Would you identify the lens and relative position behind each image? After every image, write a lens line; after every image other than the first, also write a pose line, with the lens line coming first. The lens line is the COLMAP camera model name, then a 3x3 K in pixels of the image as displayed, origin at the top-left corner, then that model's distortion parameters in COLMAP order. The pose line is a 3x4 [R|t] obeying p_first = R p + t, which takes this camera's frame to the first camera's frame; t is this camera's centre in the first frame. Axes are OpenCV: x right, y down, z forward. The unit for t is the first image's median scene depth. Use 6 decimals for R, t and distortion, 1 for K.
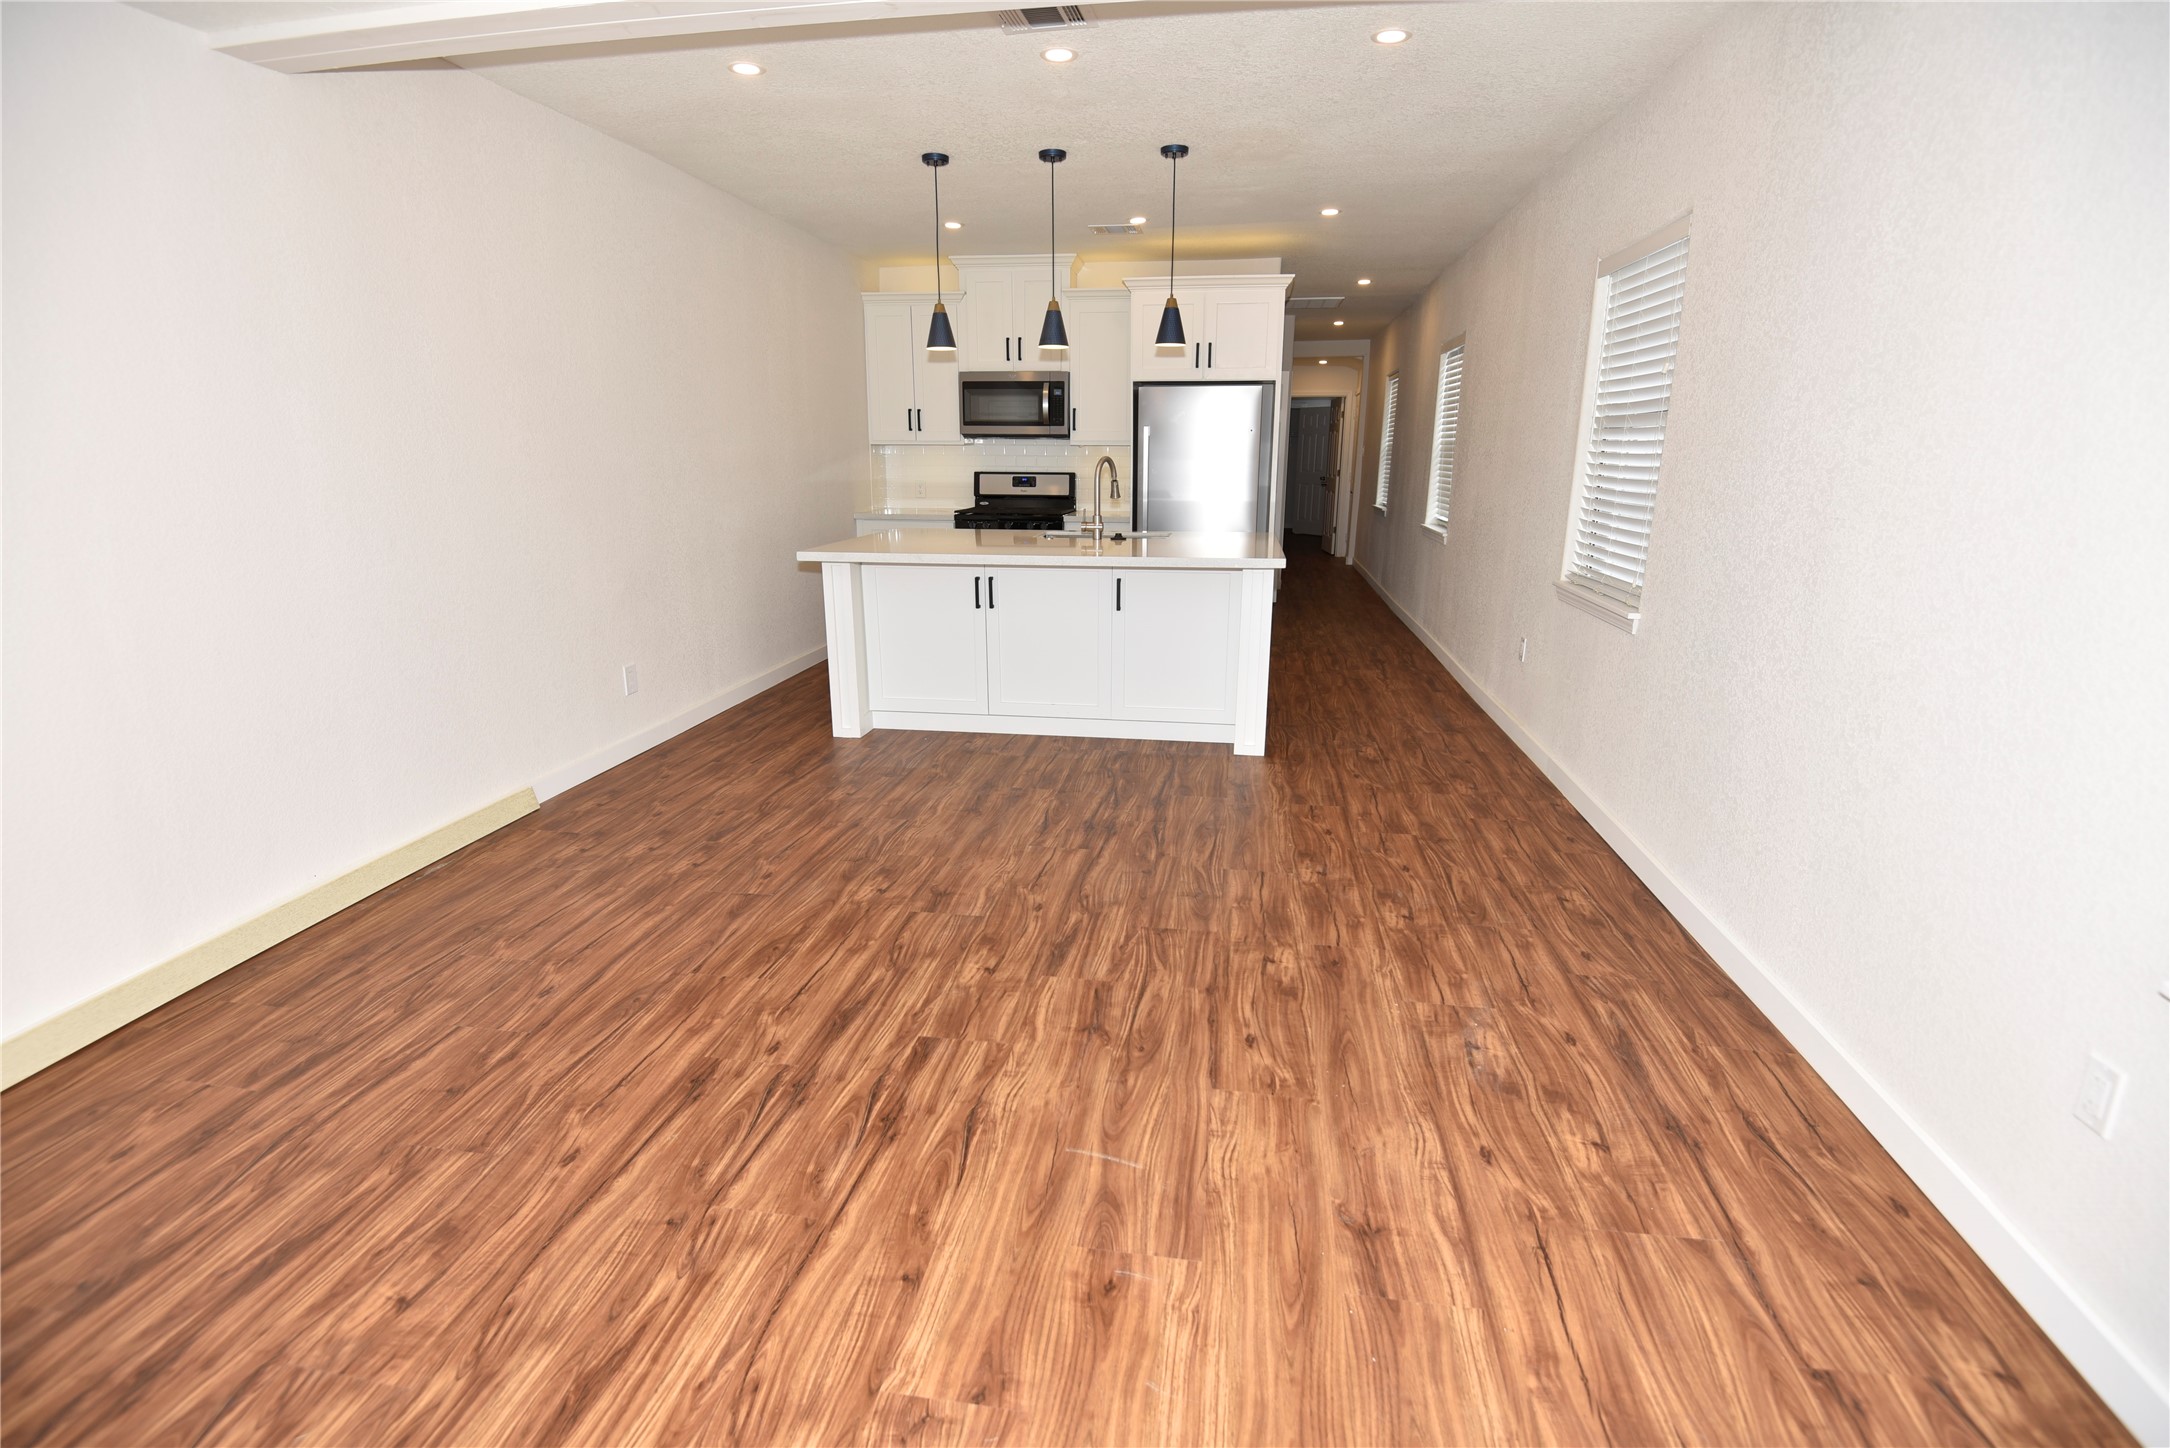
lens RADIAL K [[1005.4, 0, 1087.5], [0, 1005.4, 741.6], [0, 0, 1]] dist [-0.024738, -0.011224]
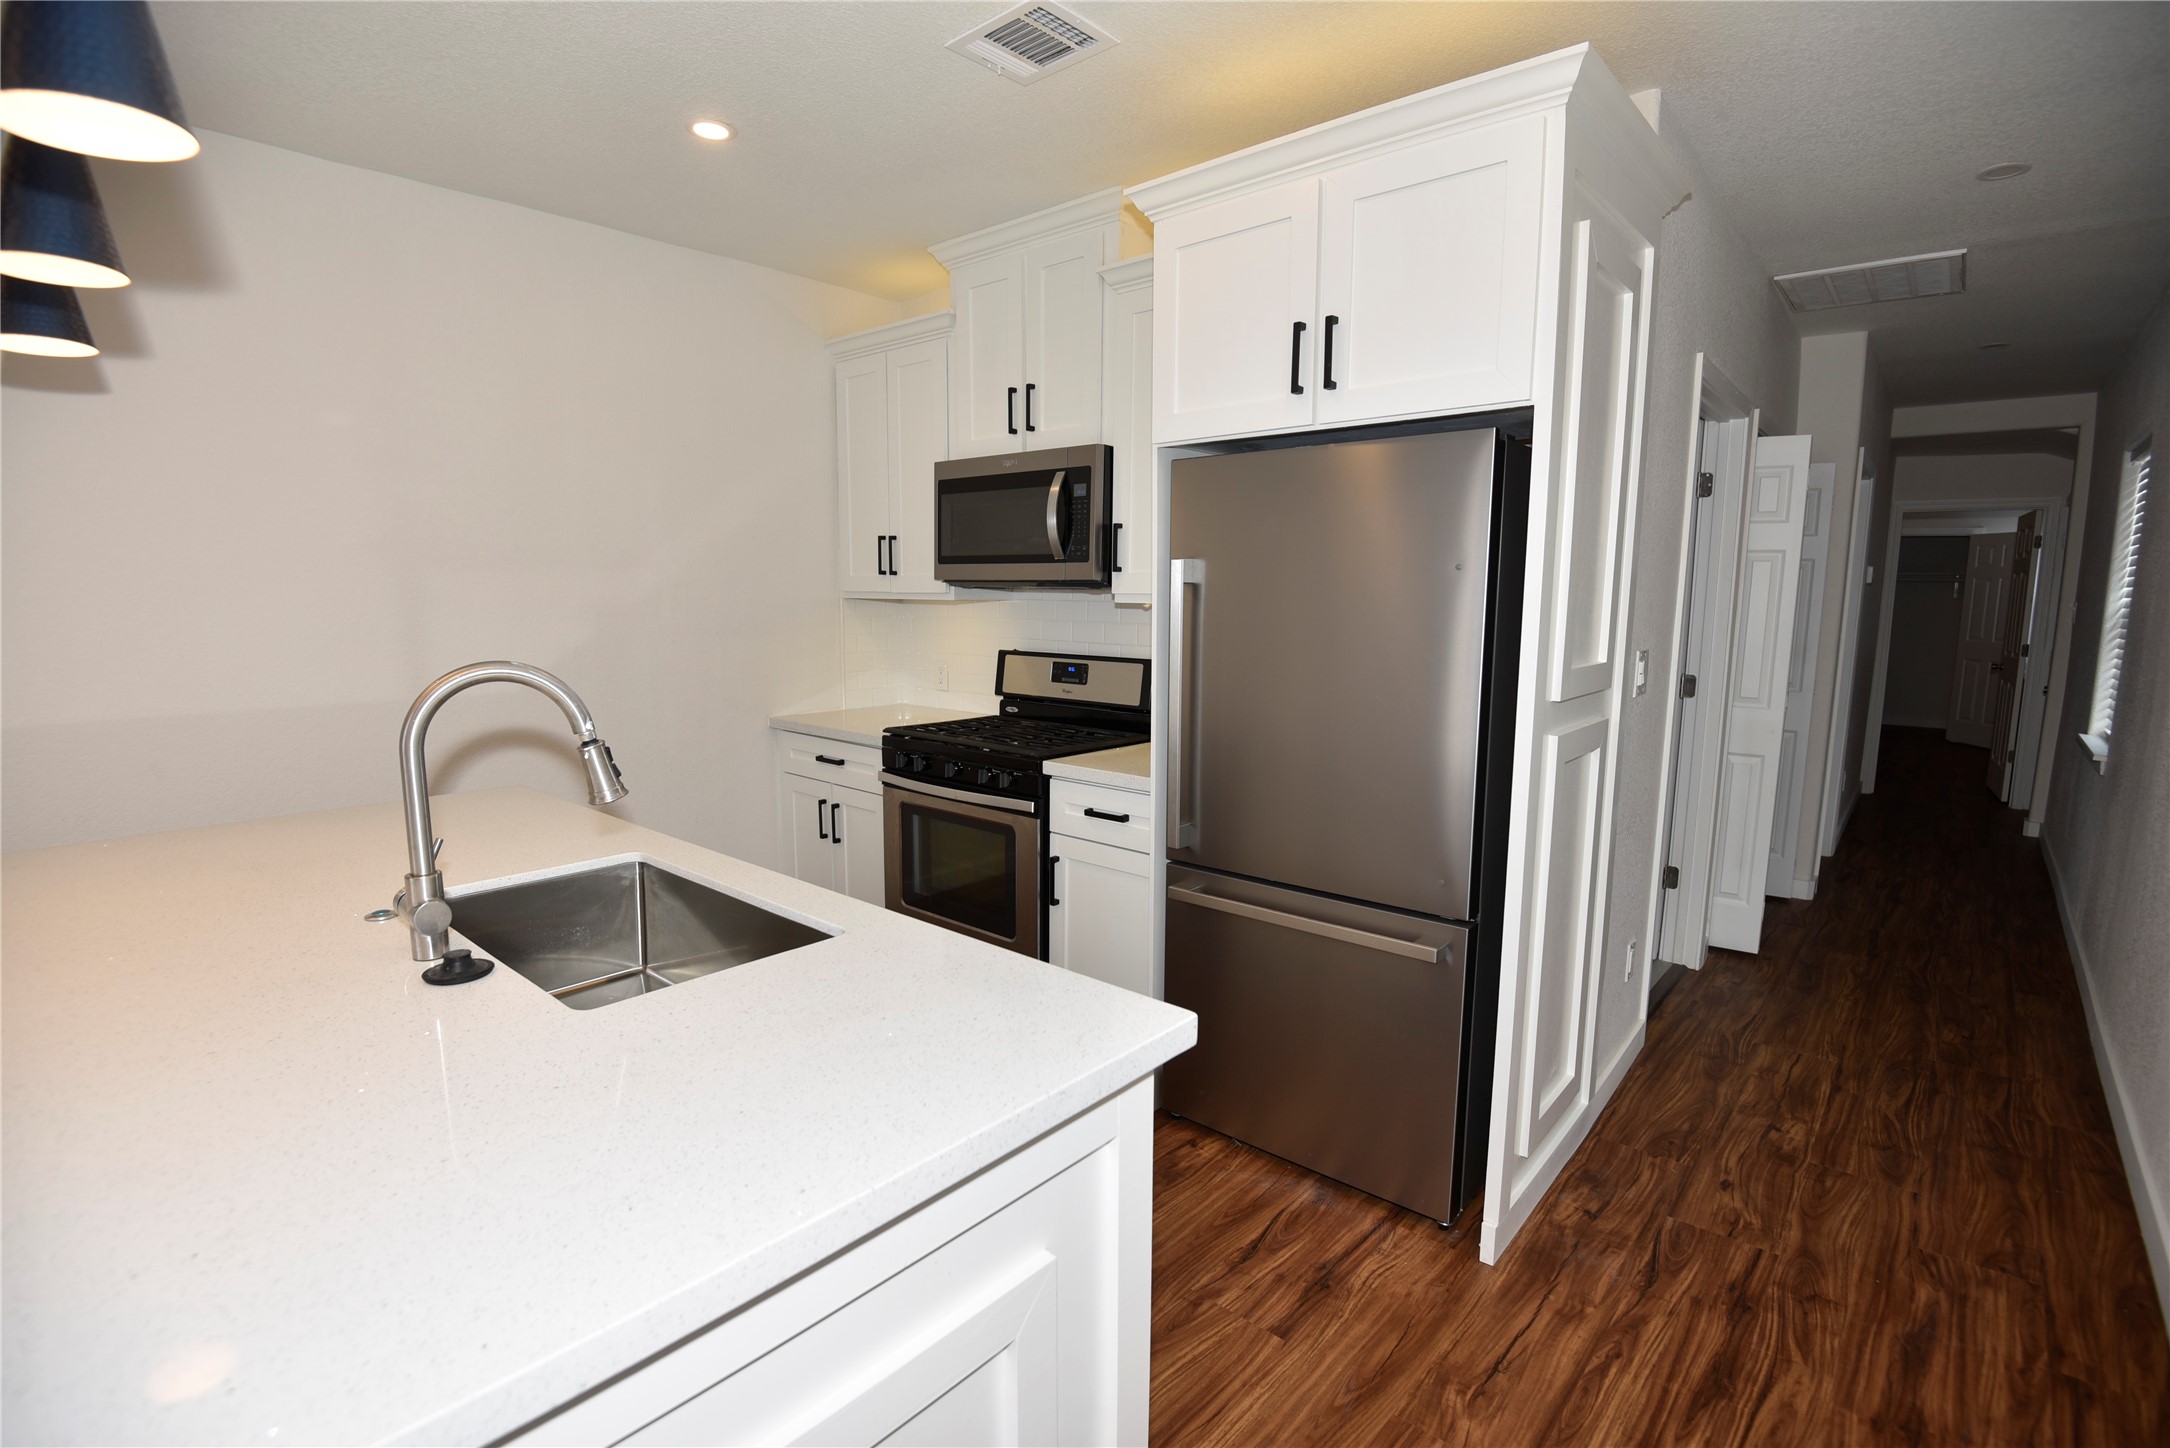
lens RADIAL K [[1005.4, 0, 1089.5], [0, 1005.4, 732.9], [0, 0, 1]] dist [-0.024738, -0.011224]
pose [[0.840147, 0.077686, -0.536767, 0.345738], [-0.155276, 0.982714, -0.100810, -0.299107], [0.519657, 0.168042, 0.837687, 0.979257]]
